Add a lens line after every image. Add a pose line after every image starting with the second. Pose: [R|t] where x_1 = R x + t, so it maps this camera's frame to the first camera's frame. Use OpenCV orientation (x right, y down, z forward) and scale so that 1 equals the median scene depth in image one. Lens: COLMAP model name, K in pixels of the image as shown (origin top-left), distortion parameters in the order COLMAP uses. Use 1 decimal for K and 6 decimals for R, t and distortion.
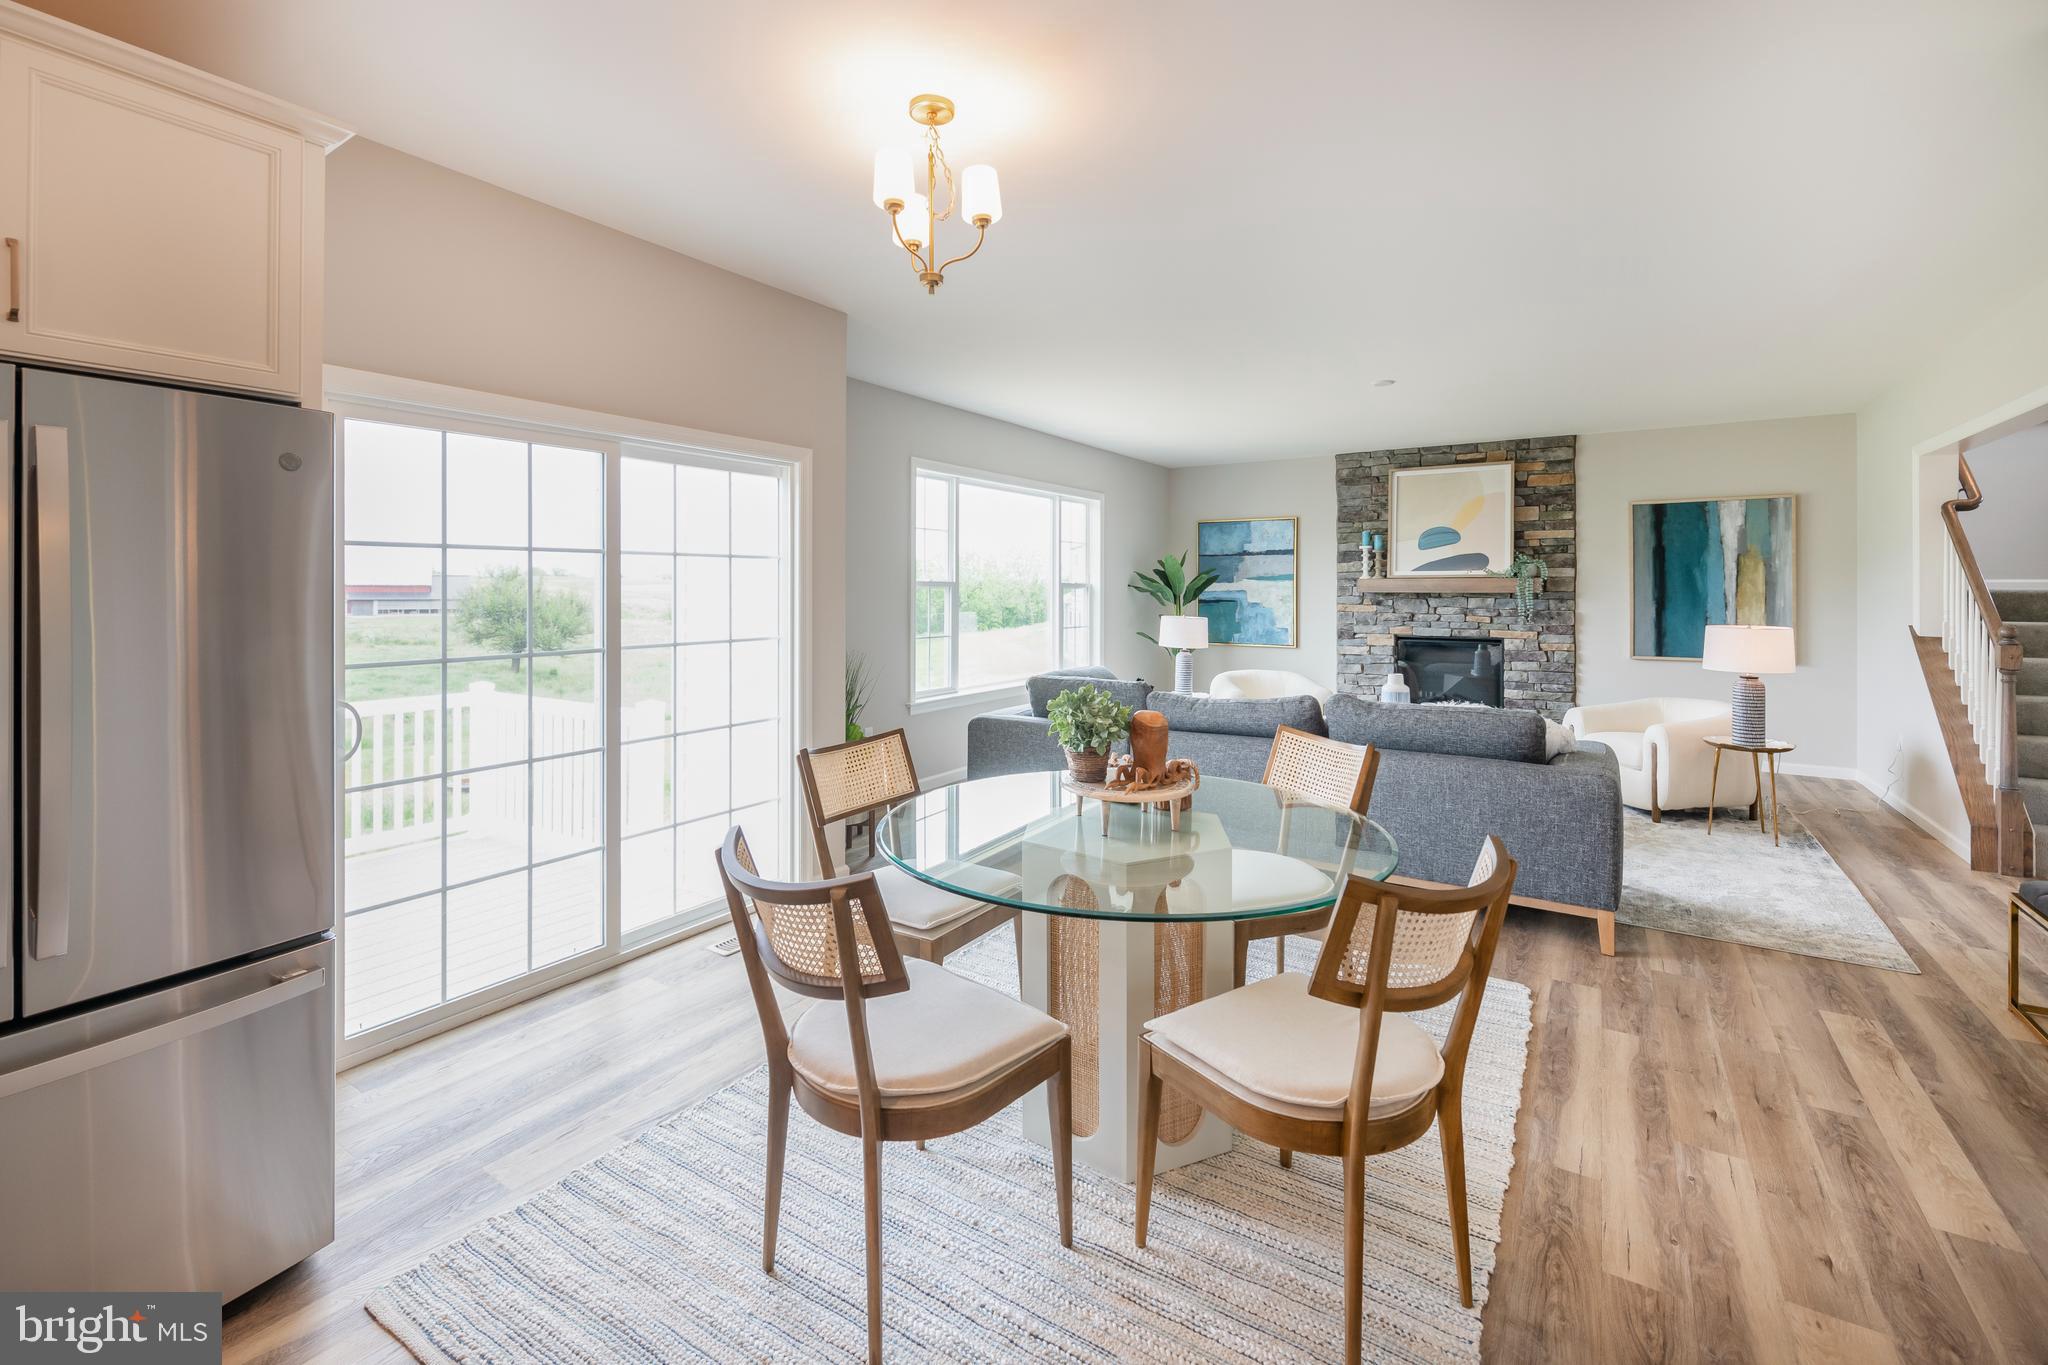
lens RADIAL K [[870.3, 0, 1035.5], [0, 870.3, 572.7], [0, 0, 1]] dist [0.000511, -0.000047]
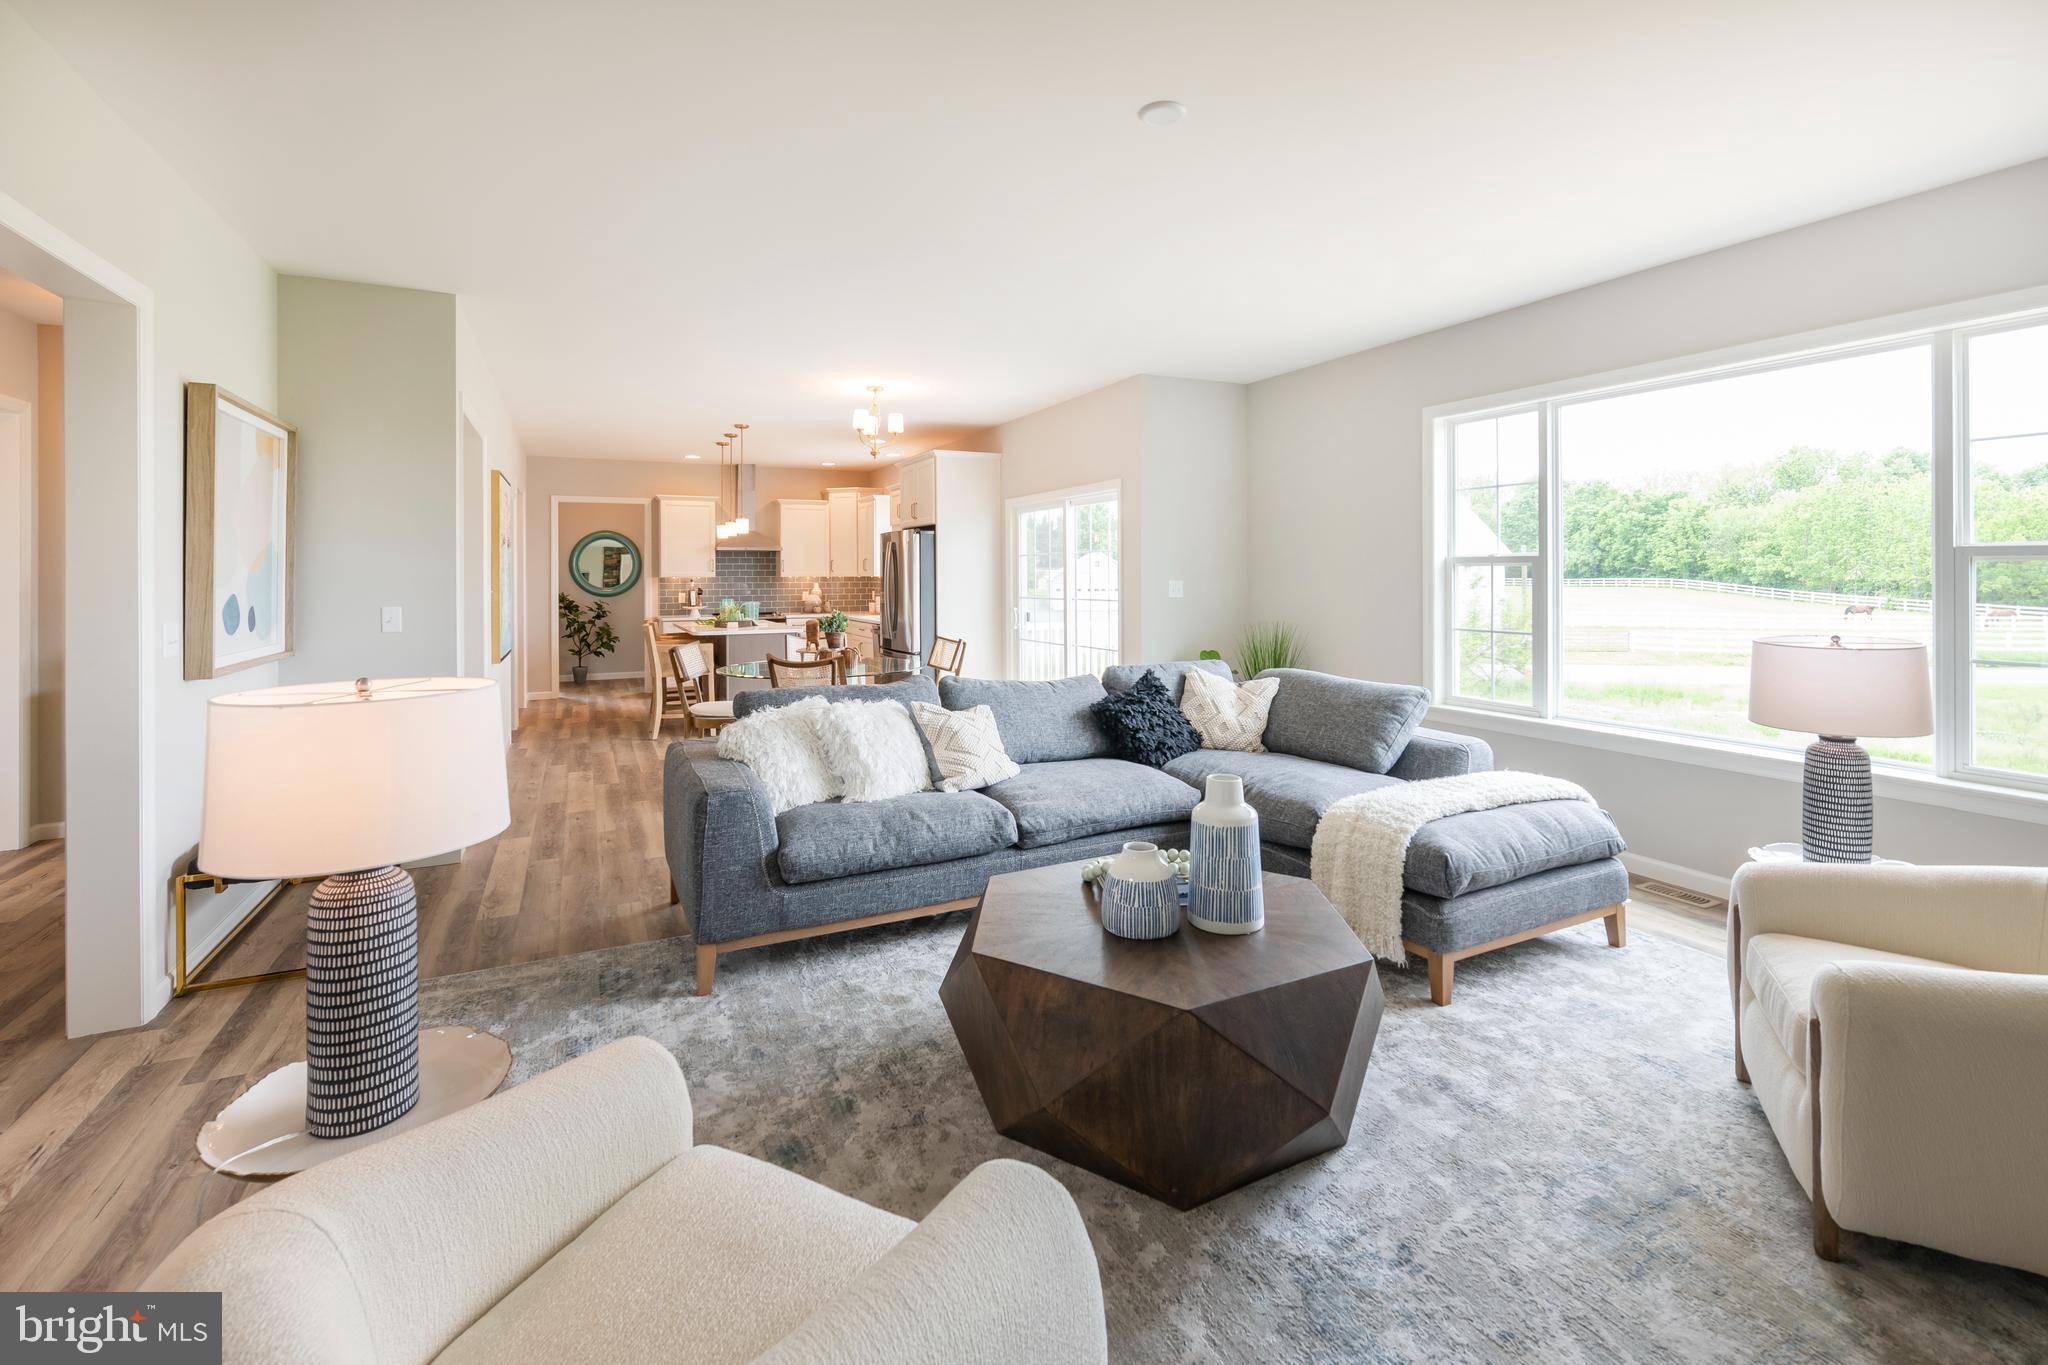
lens RADIAL K [[881.1, 0, 1023.3], [0, 881.1, 577.4], [0, 0, 1]] dist [0.000068, -0.000124]
pose [[-0.497916, 0.003248, -0.867219, 1.651057], [0.019949, 0.999771, -0.007710, 0.057911], [0.866996, -0.021139, -0.497867, 2.285165]]
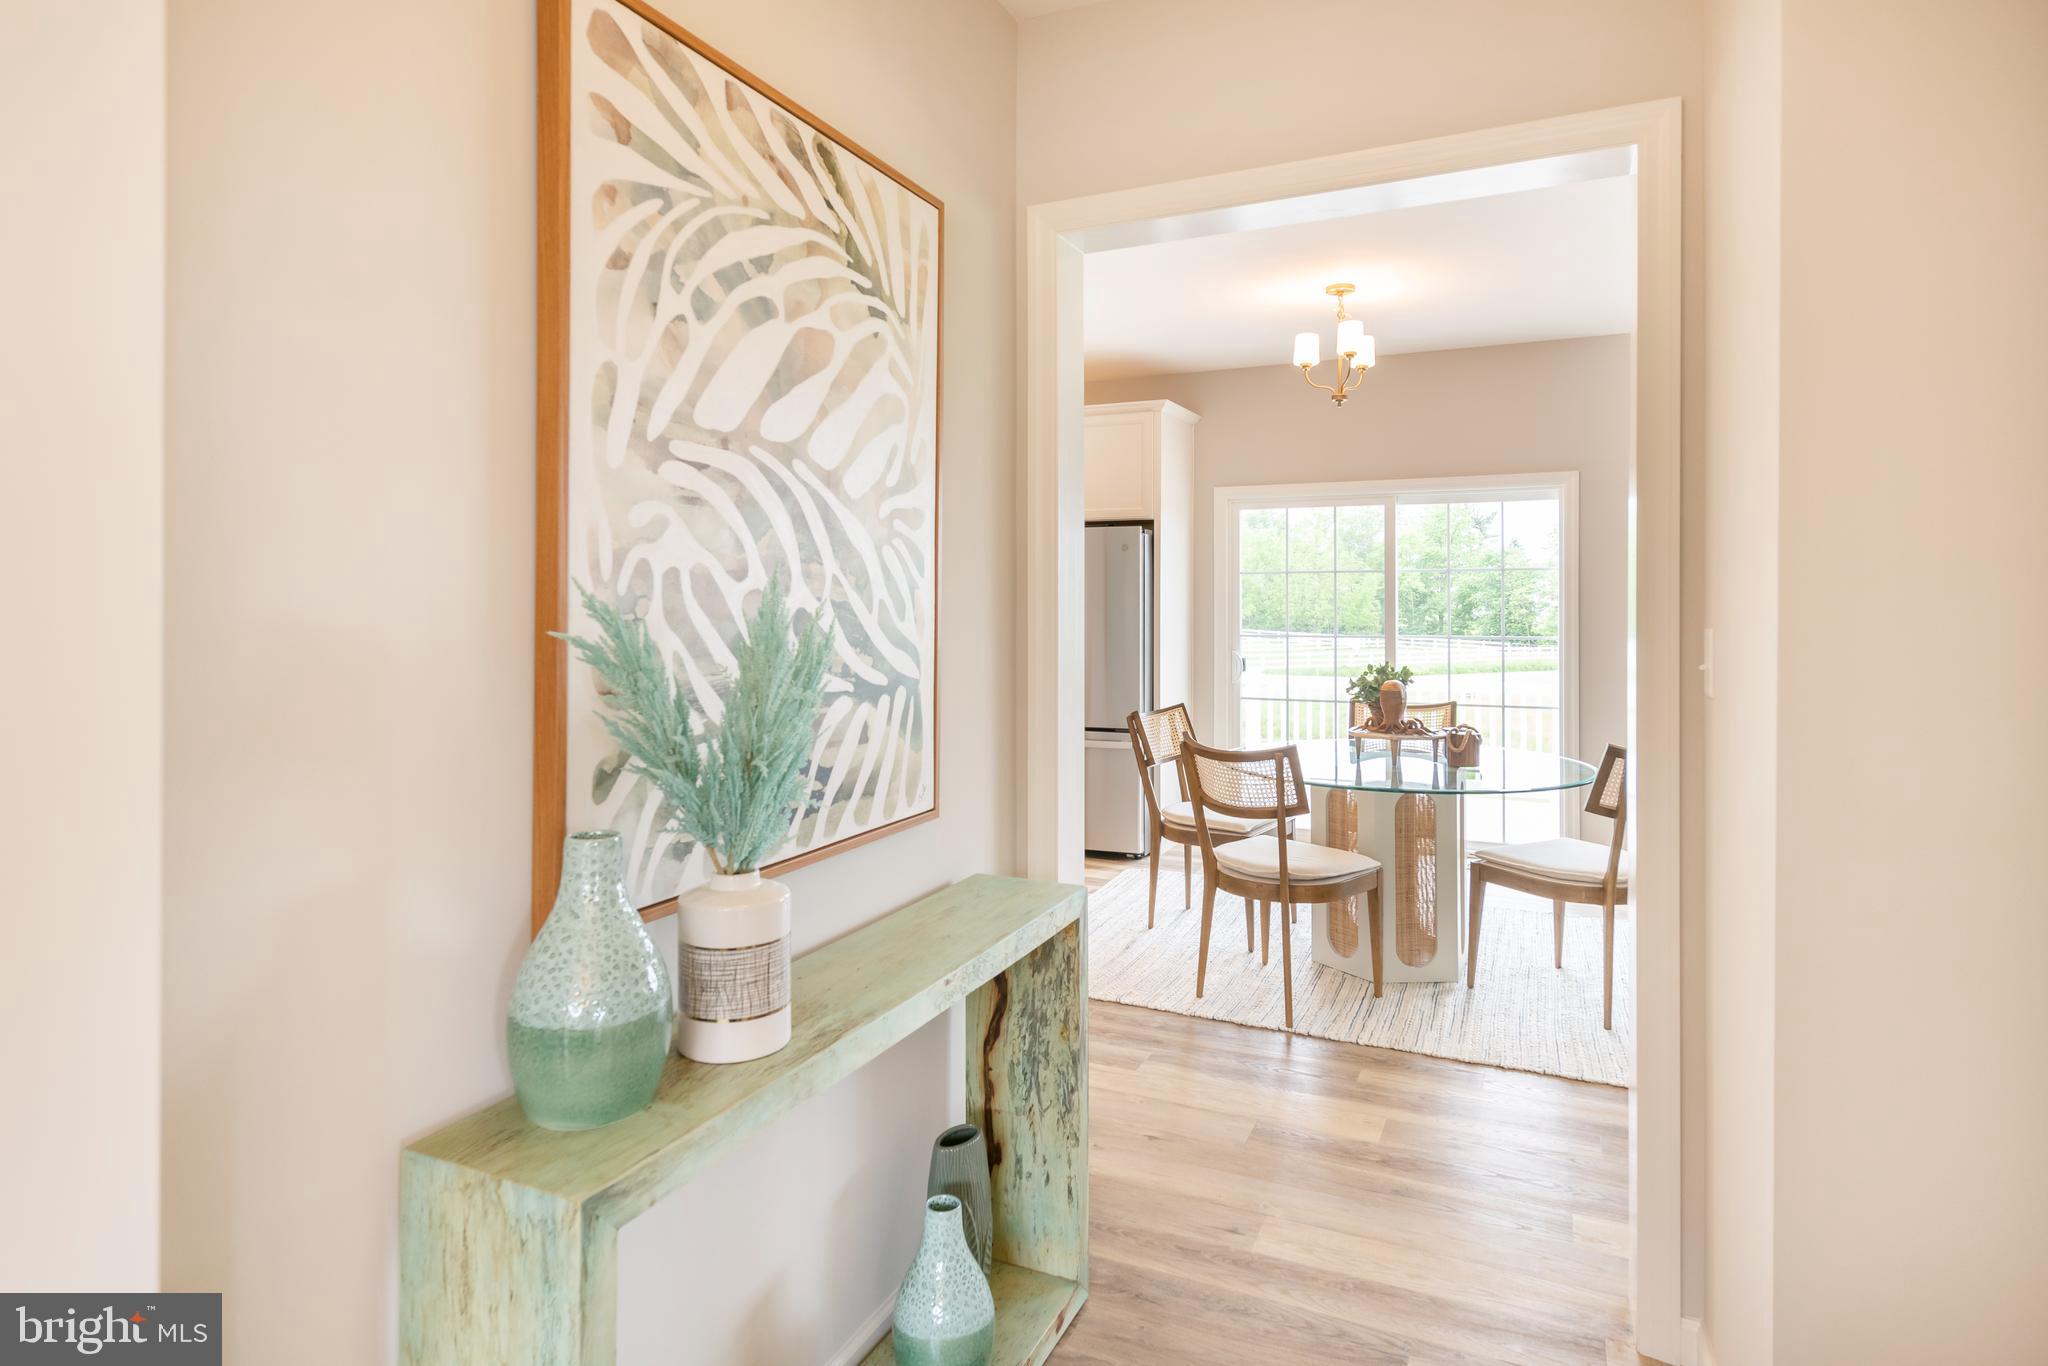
lens RADIAL K [[1119.4, 0, 1016.8], [0, 1119.4, 602.7], [0, 0, 1]] dist [0.000707, 0.000265]
pose [[0.144041, 0.001078, -0.989571, 1.504362], [0.018965, 0.999813, 0.003849, 0.012675], [0.989390, -0.019322, 0.143994, 0.110423]]
